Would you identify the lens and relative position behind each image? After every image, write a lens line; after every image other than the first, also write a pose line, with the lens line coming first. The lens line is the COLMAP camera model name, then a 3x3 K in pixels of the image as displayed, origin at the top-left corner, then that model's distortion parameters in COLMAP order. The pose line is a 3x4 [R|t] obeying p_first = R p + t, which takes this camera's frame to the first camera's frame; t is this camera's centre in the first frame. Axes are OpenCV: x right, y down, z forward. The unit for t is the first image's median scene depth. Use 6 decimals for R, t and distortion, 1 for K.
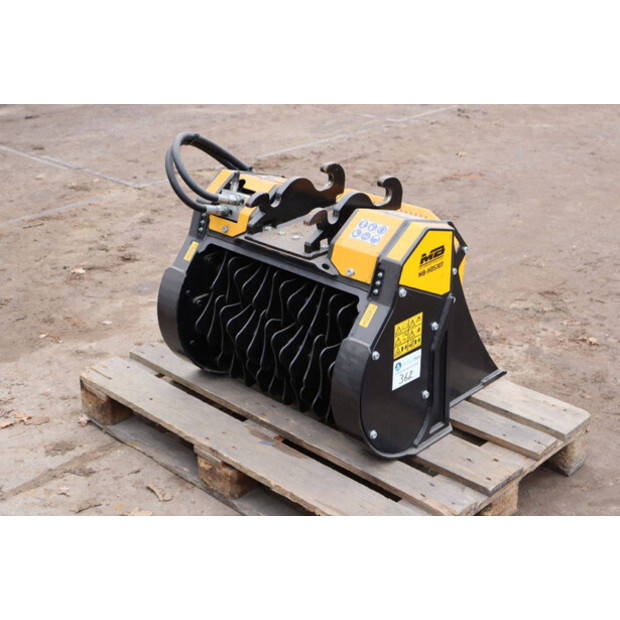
lens RADIAL K [[933.6, 0, 310.0], [0, 933.6, 310.0], [0, 0, 1]] dist [0.104079, 0.116828]
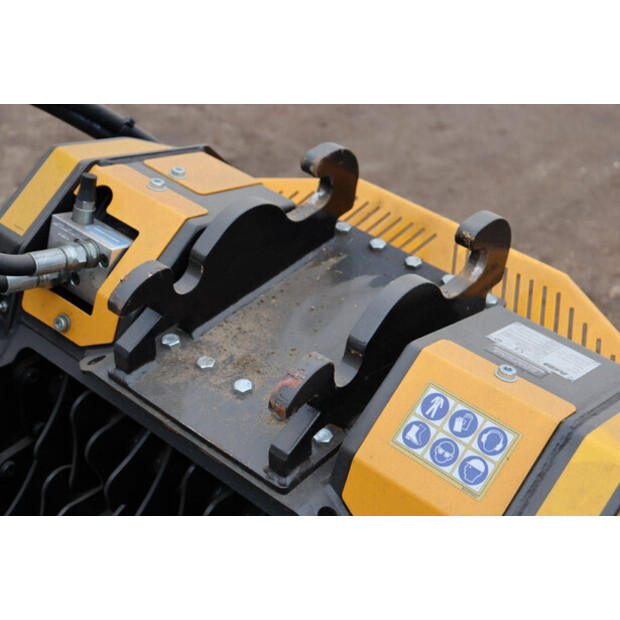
lens RADIAL K [[1020.2, 0, 310.0], [0, 1020.2, 310.0], [0, 0, 1]] dist [0.212140, 0.053348]
pose [[0.997238, 0.000654, 0.074266, -0.018482], [-0.019092, 0.968614, 0.247837, -0.206556], [-0.071773, -0.248570, 0.965951, 0.581215]]
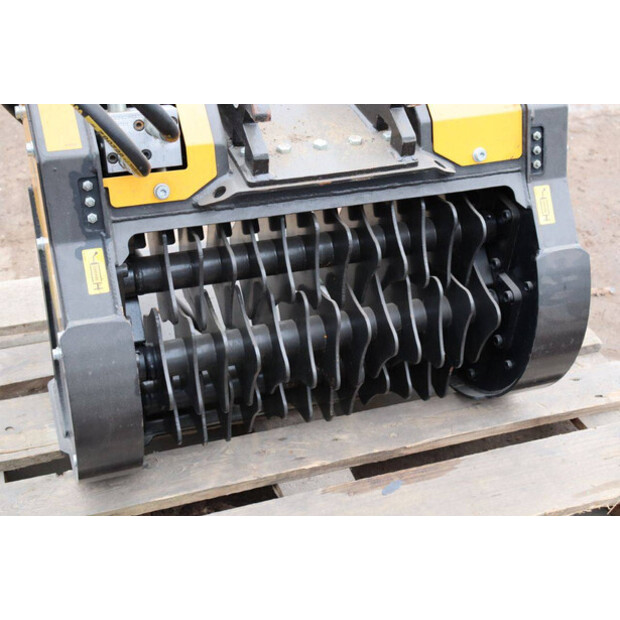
lens RADIAL K [[933.6, 0, 310.0], [0, 933.6, 310.0], [0, 0, 1]] dist [0.104079, 0.116828]
pose [[0.457535, -0.505943, 0.731220, -0.437811], [0.315713, 0.861196, 0.398329, -0.202668], [-0.831256, 0.048606, 0.553760, 0.694291]]
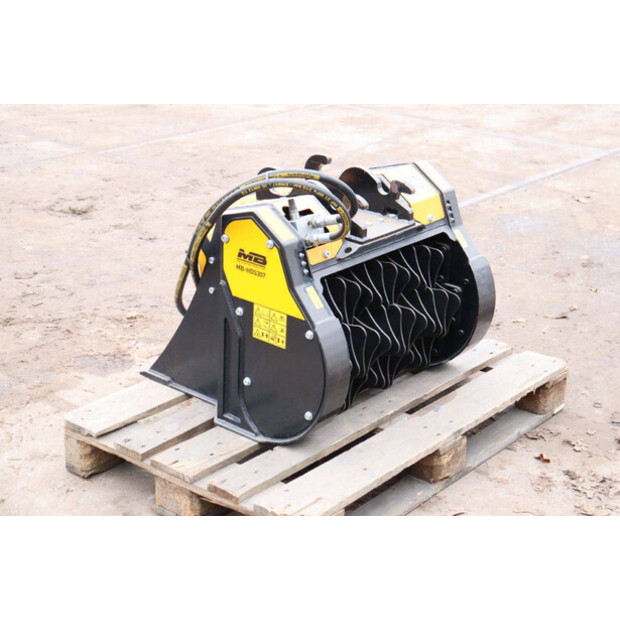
lens RADIAL K [[1176.6, 0, 291.1], [0, 1176.6, 309.7], [0, 0, 1]] dist [0.245756, 0.225572]
pose [[-0.059314, -0.357187, 0.932148, -1.187014], [0.380769, 0.855095, 0.351891, -0.461468], [-0.922766, 0.375805, 0.085286, 0.972550]]
